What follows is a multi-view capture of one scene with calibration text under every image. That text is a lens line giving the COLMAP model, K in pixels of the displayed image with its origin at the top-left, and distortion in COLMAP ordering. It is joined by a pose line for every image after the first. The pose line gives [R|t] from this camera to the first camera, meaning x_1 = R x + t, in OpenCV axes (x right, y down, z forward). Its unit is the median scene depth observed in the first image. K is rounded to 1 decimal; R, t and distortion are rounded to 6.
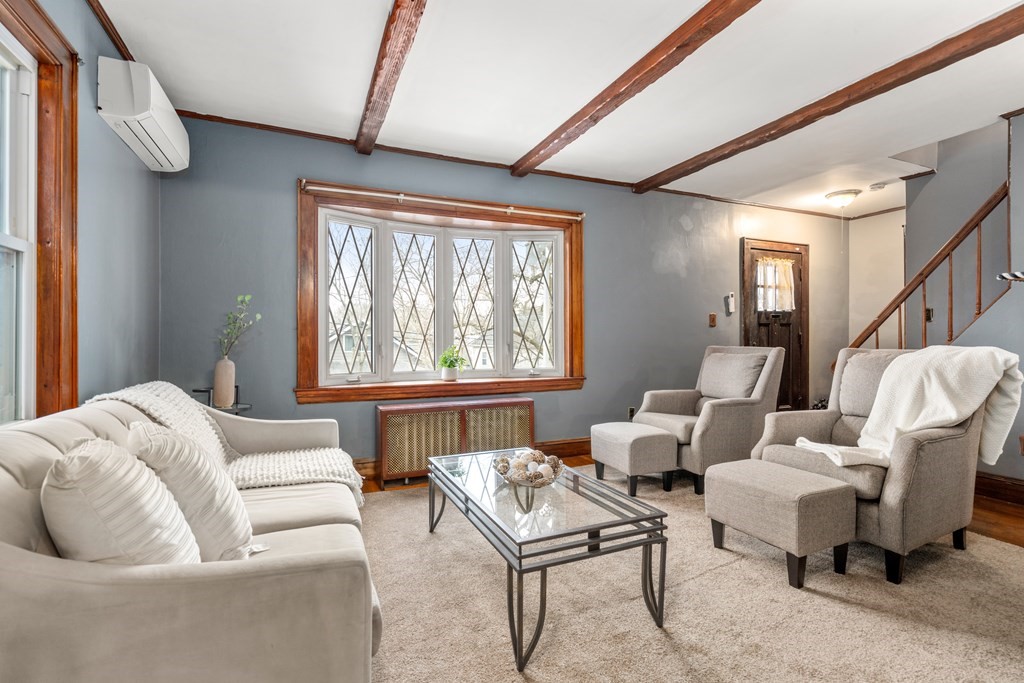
lens RADIAL K [[478.0, 0, 513.4], [0, 478.0, 339.8], [0, 0, 1]] dist [-0.001839, 0.000058]
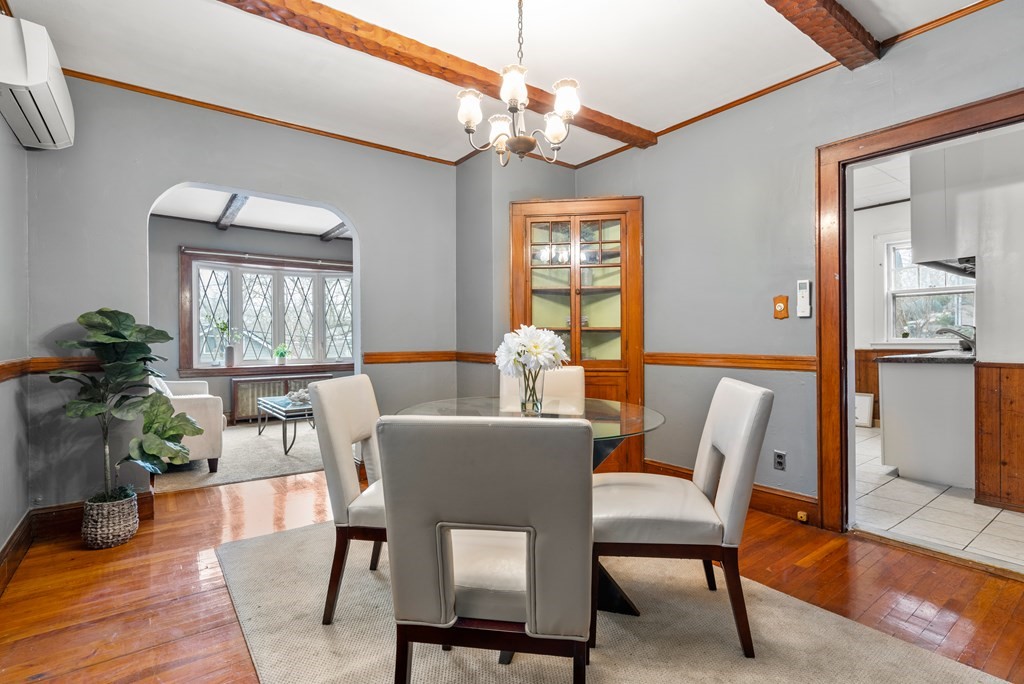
lens RADIAL K [[478.0, 0, 508.3], [0, 478.0, 341.7], [0, 0, 1]] dist [-0.001839, 0.000058]
pose [[0.975035, -0.005147, 0.221994, 0.292896], [0.004326, 0.999982, 0.004187, 0.002912], [-0.222011, -0.003122, 0.975039, -0.861012]]
